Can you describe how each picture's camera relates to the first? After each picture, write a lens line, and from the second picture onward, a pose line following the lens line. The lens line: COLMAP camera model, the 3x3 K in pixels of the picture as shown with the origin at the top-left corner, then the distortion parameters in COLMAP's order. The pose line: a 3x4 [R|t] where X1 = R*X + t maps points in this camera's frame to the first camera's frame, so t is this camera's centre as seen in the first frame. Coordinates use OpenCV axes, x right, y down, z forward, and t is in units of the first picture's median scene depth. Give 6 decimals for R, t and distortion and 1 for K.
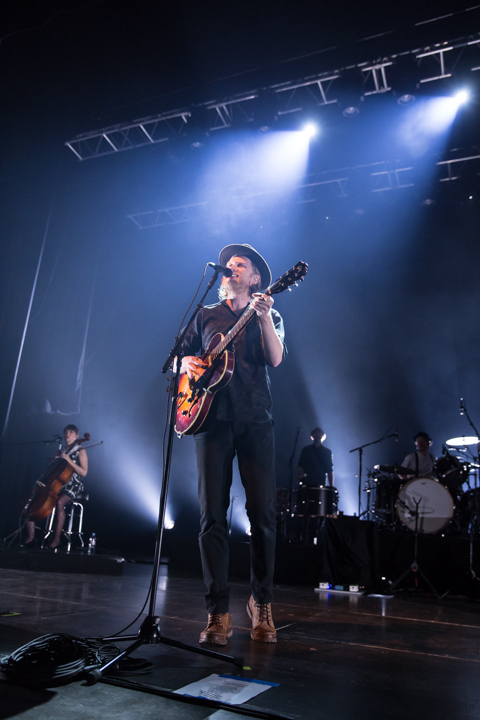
lens RADIAL K [[540.8, 0, 244.6], [0, 540.8, 361.2], [0, 0, 1]] dist [0.026920, 0.000691]
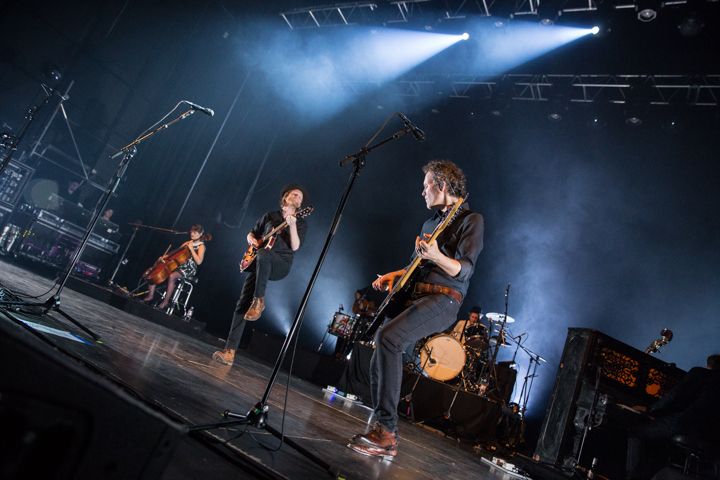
lens RADIAL K [[497.8, 0, 359.6], [0, 497.8, 239.9], [0, 0, 1]] dist [0.001132, 0.013017]
pose [[0.950397, 0.244651, -0.192070, 0.231703], [-0.238373, 0.969586, 0.055504, -0.009085], [0.199808, -0.006966, 0.979810, -0.097093]]
